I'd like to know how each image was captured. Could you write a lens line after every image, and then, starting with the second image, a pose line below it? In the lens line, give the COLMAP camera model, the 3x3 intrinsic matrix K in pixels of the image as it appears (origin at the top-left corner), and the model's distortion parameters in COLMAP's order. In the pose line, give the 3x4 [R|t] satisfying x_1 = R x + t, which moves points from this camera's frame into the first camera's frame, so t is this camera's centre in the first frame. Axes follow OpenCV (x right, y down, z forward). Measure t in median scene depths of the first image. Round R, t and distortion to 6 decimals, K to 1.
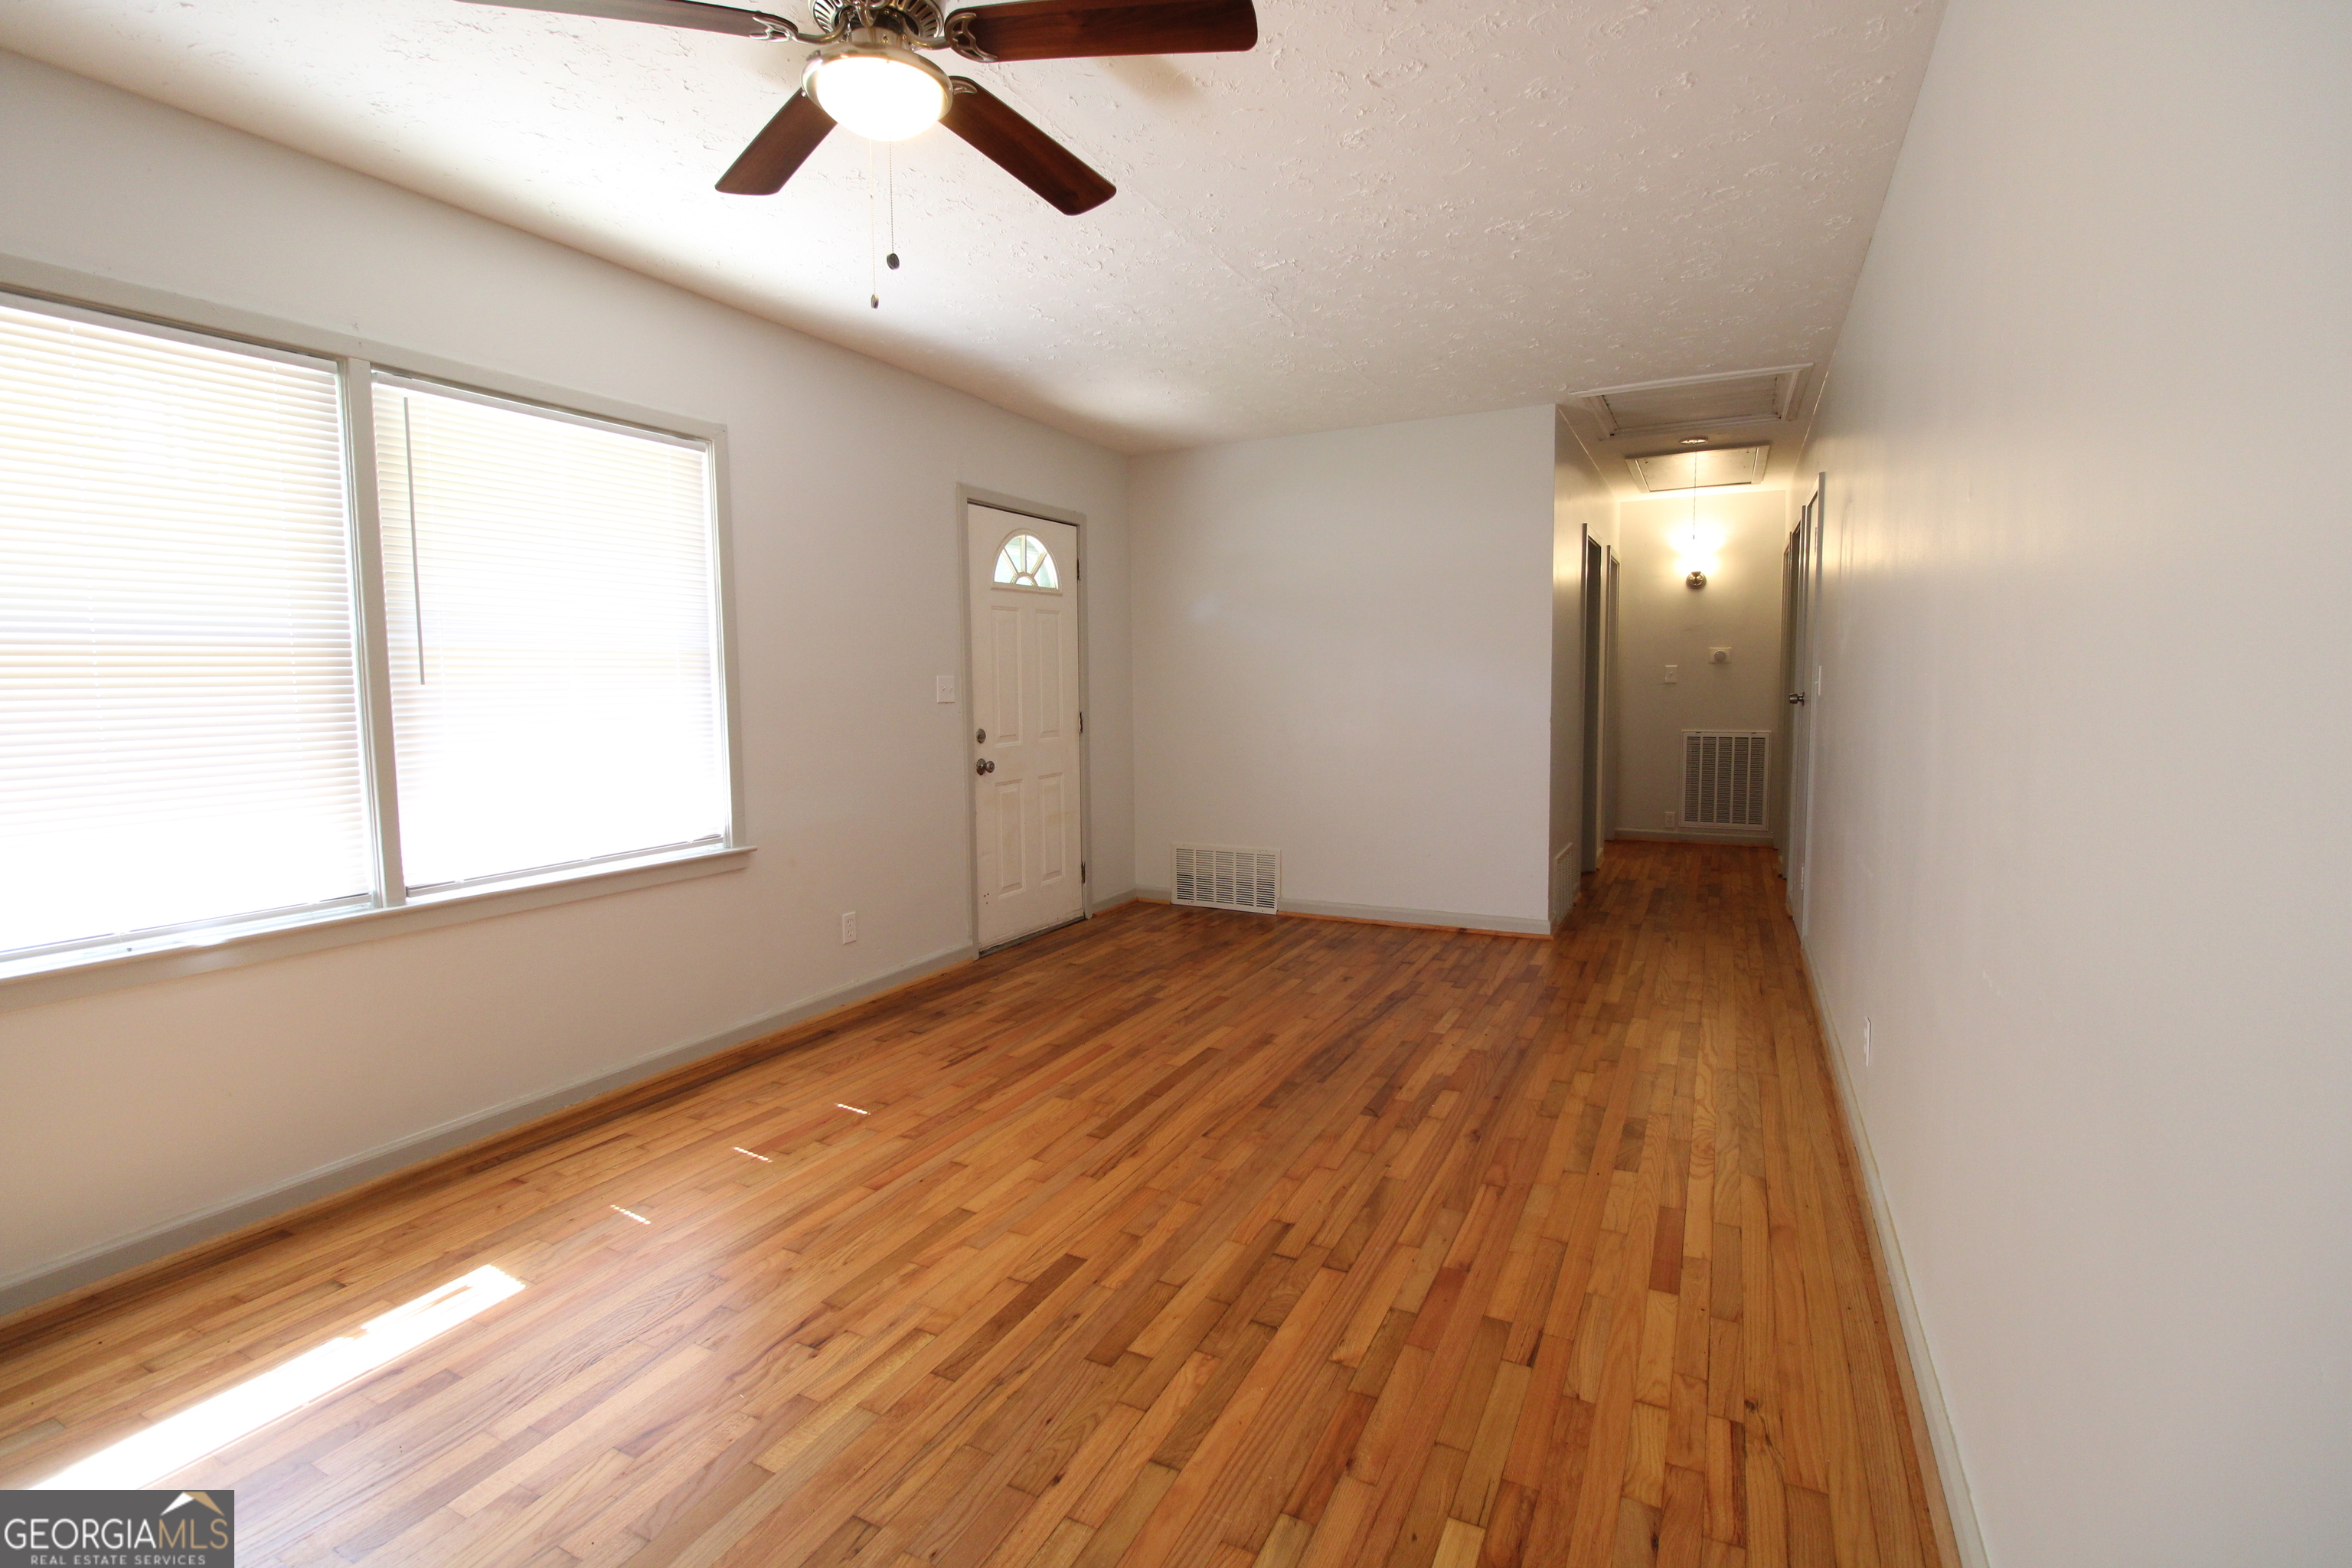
lens RADIAL K [[1057.3, 0, 1163.5], [0, 1057.3, 770.3], [0, 0, 1]] dist [0.003892, -0.016626]
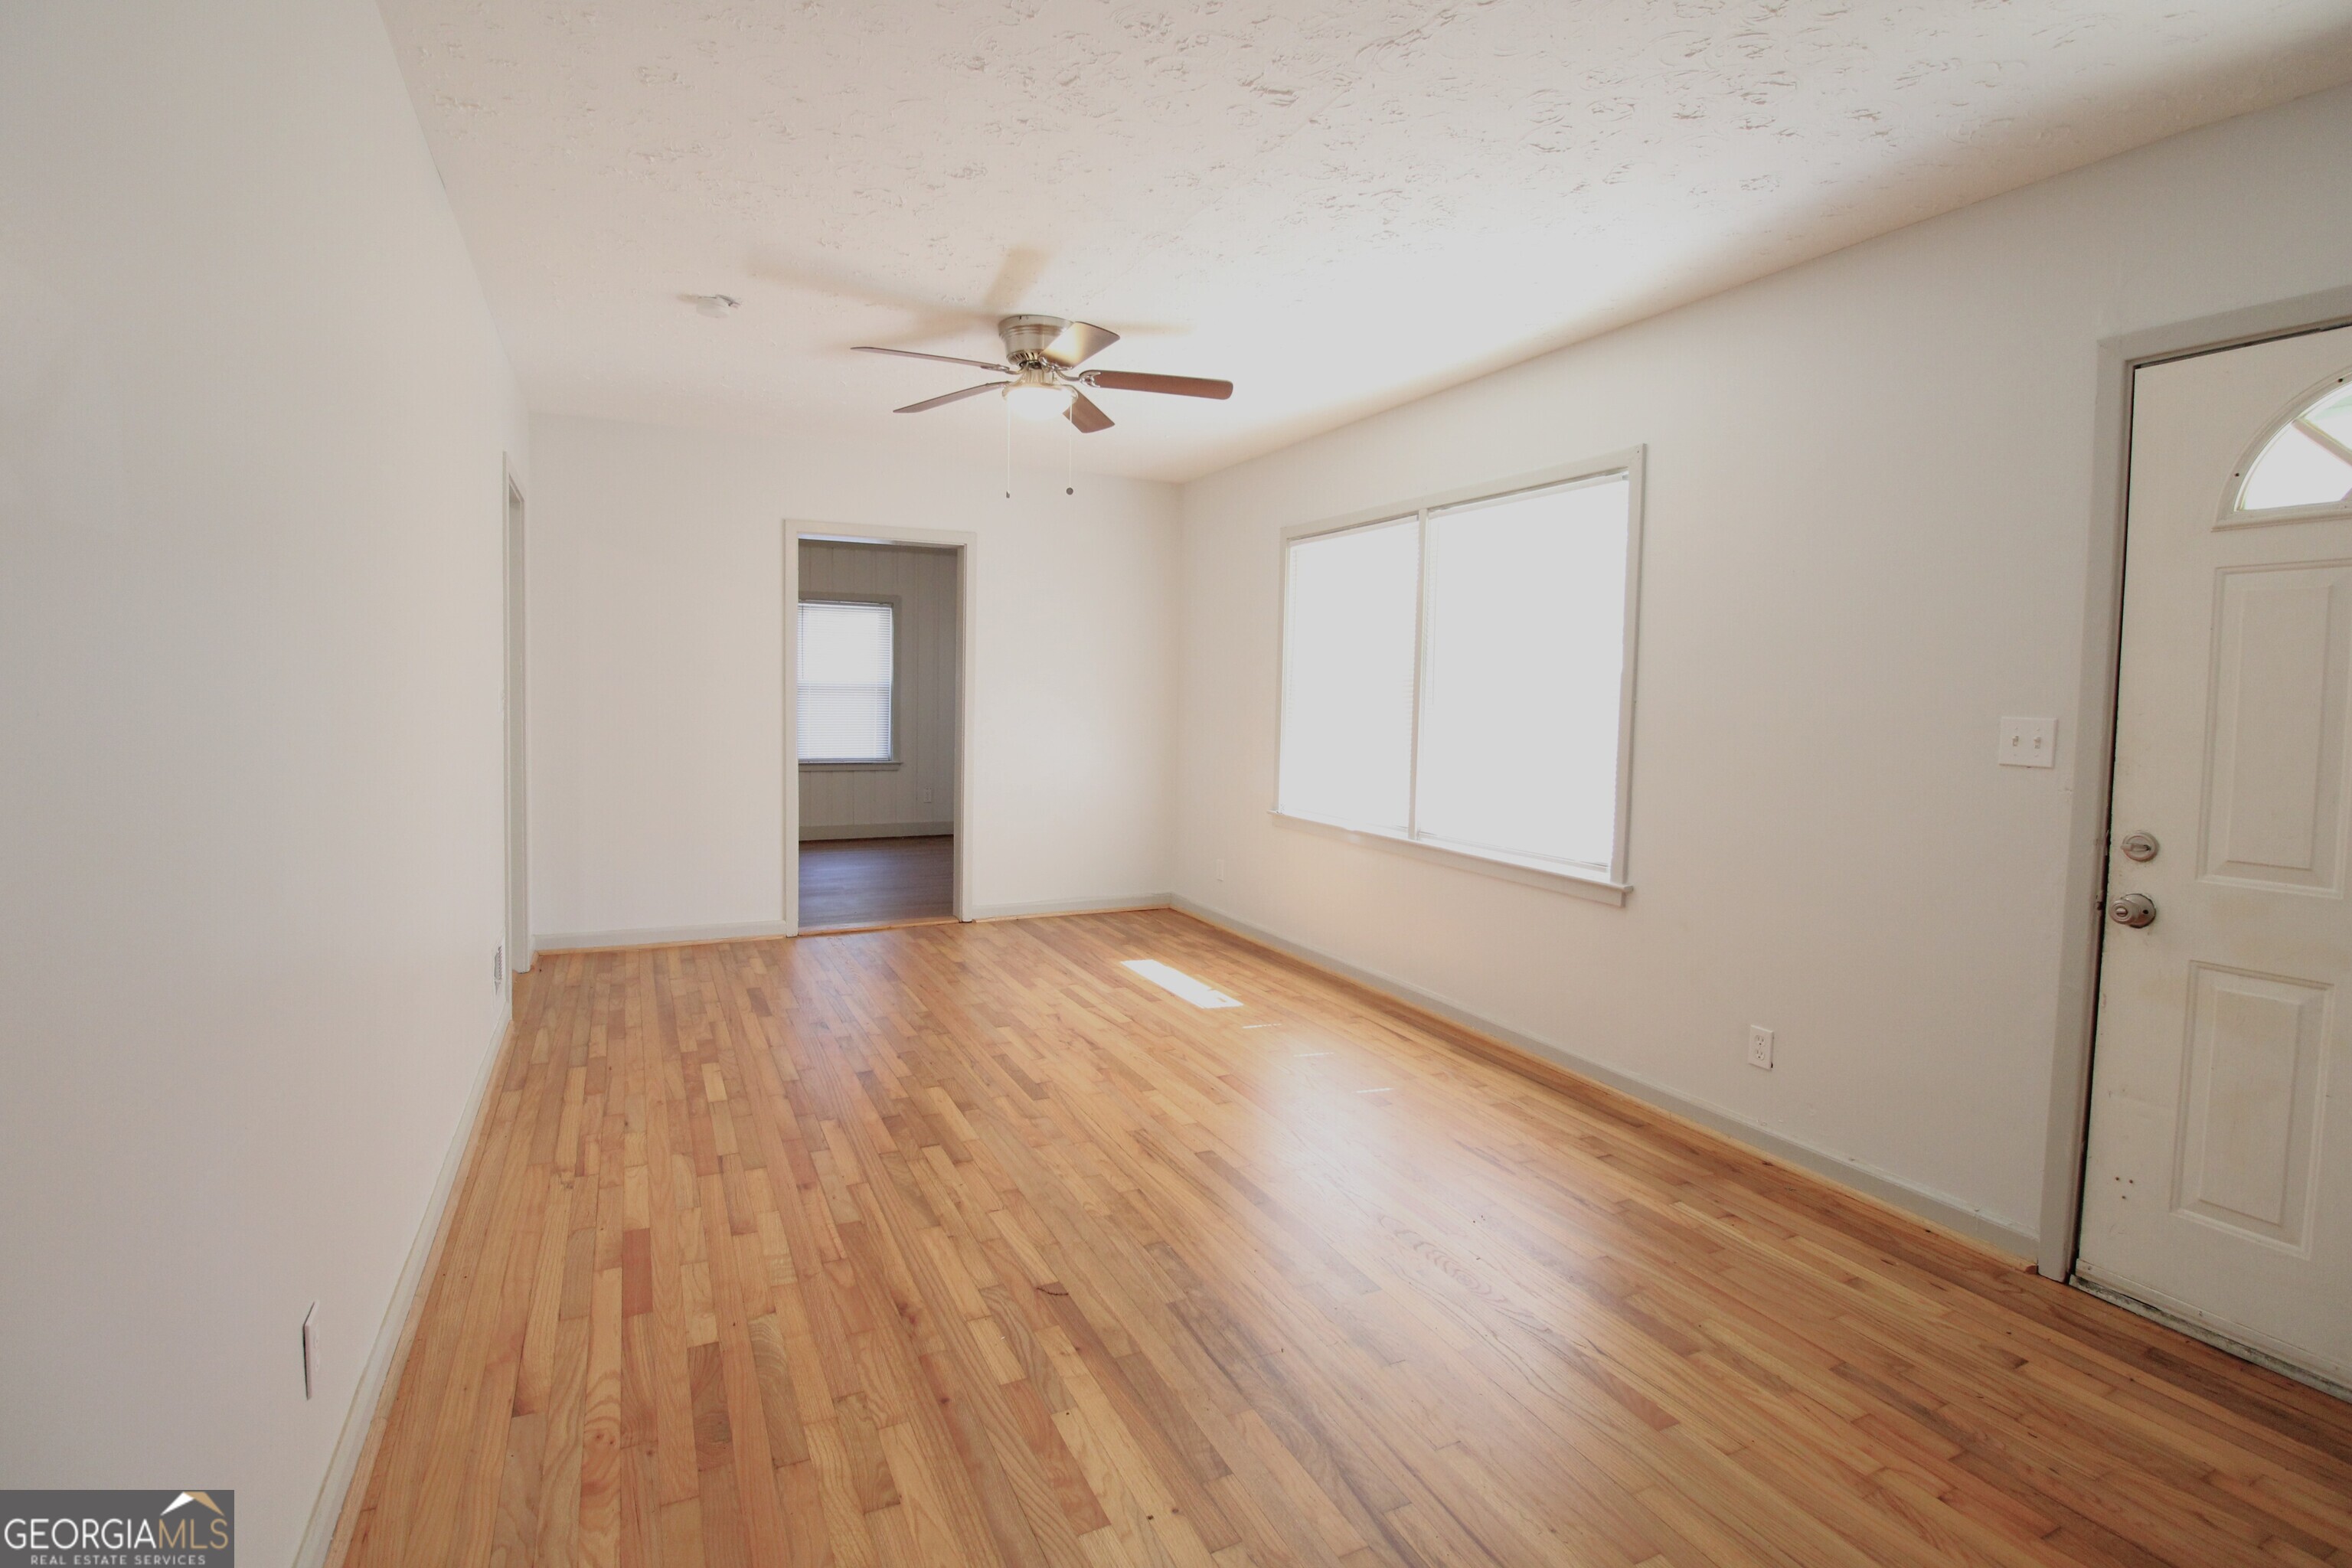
lens RADIAL K [[1057.3, 0, 1163.5], [0, 1057.3, 770.3], [0, 0, 1]] dist [0.003892, -0.016626]
pose [[-0.579770, 0.055947, -0.812857, 0.742514], [-0.089094, 0.987305, 0.131500, -0.142829], [0.809895, 0.148660, -0.567425, 1.447895]]
